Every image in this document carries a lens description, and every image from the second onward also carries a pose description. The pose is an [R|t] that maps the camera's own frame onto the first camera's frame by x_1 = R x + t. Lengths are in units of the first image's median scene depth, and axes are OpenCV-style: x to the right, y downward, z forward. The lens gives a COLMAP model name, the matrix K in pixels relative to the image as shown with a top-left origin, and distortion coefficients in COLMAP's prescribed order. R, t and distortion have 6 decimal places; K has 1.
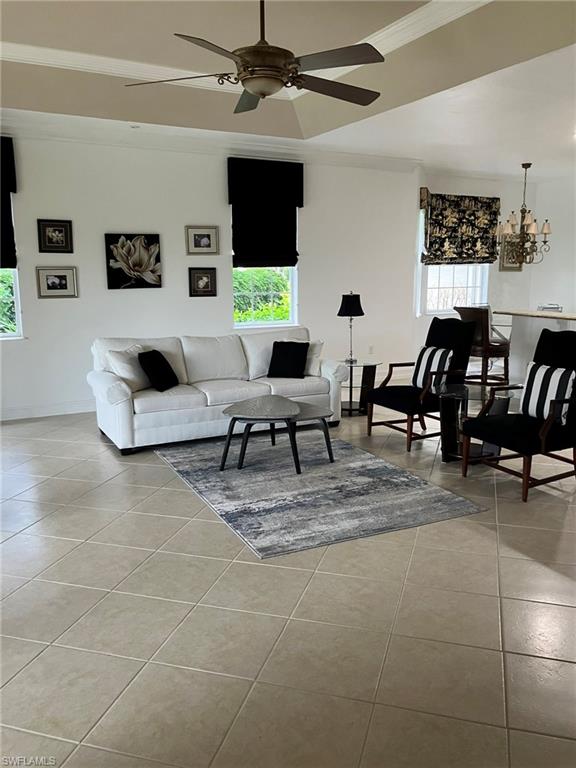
lens RADIAL K [[636.7, 0, 288.0], [0, 636.7, 384.0], [0, 0, 1]] dist [0.002576, -0.000133]
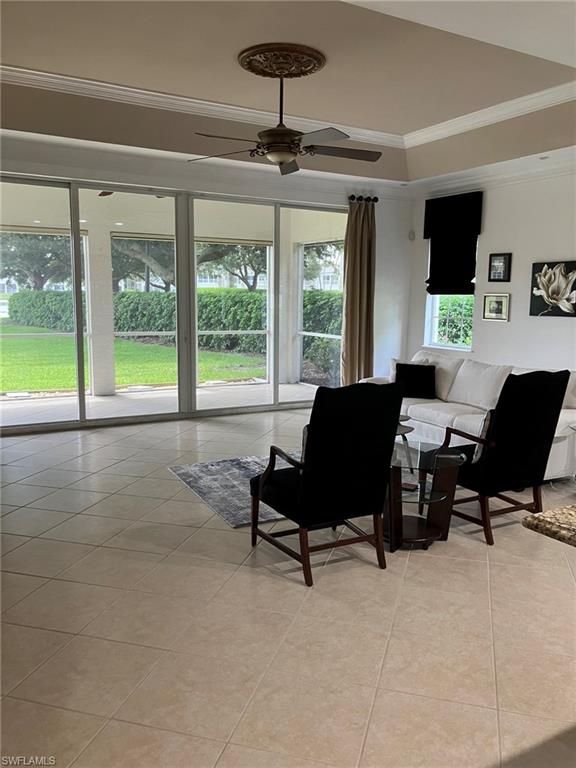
lens RADIAL K [[636.7, 0, 288.0], [0, 636.7, 384.0], [0, 0, 1]] dist [0.002576, -0.000133]
pose [[0.014324, 0.149663, -0.988633, 0.771496], [-0.189385, 0.971244, 0.144286, -0.116002], [0.981798, 0.185166, 0.042256, 0.588497]]
